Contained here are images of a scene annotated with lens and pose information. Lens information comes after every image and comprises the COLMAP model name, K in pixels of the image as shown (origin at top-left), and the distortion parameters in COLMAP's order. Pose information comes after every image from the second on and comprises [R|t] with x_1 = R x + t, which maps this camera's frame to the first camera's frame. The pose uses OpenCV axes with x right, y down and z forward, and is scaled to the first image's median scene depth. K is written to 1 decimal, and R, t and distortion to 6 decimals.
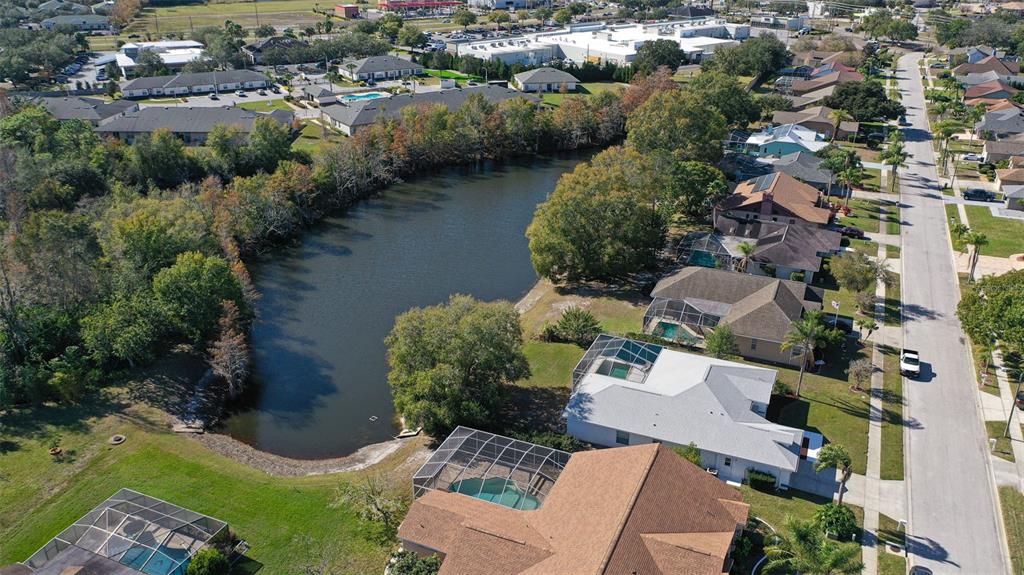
lens RADIAL K [[803.6, 0, 512.0], [0, 803.6, 287.5], [0, 0, 1]] dist [-0.000507, 0.000127]
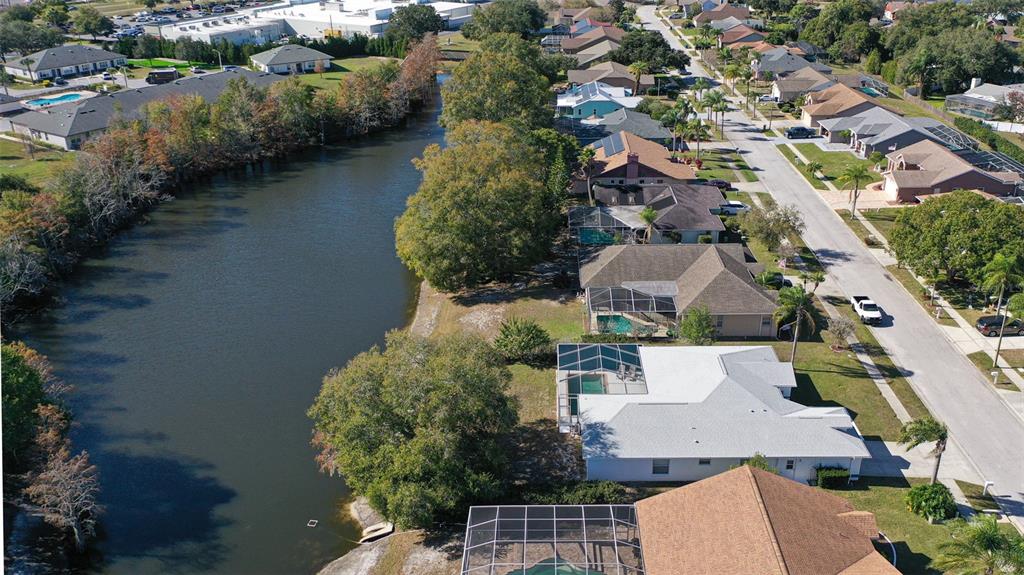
lens RADIAL K [[830.5, 0, 495.2], [0, 830.5, 291.6], [0, 0, 1]] dist [-0.004354, 0.008069]
pose [[0.919572, -0.174941, 0.351827, -0.168746], [0.170206, 0.984398, 0.044611, -0.030826], [-0.354142, 0.018860, 0.935002, 0.170038]]
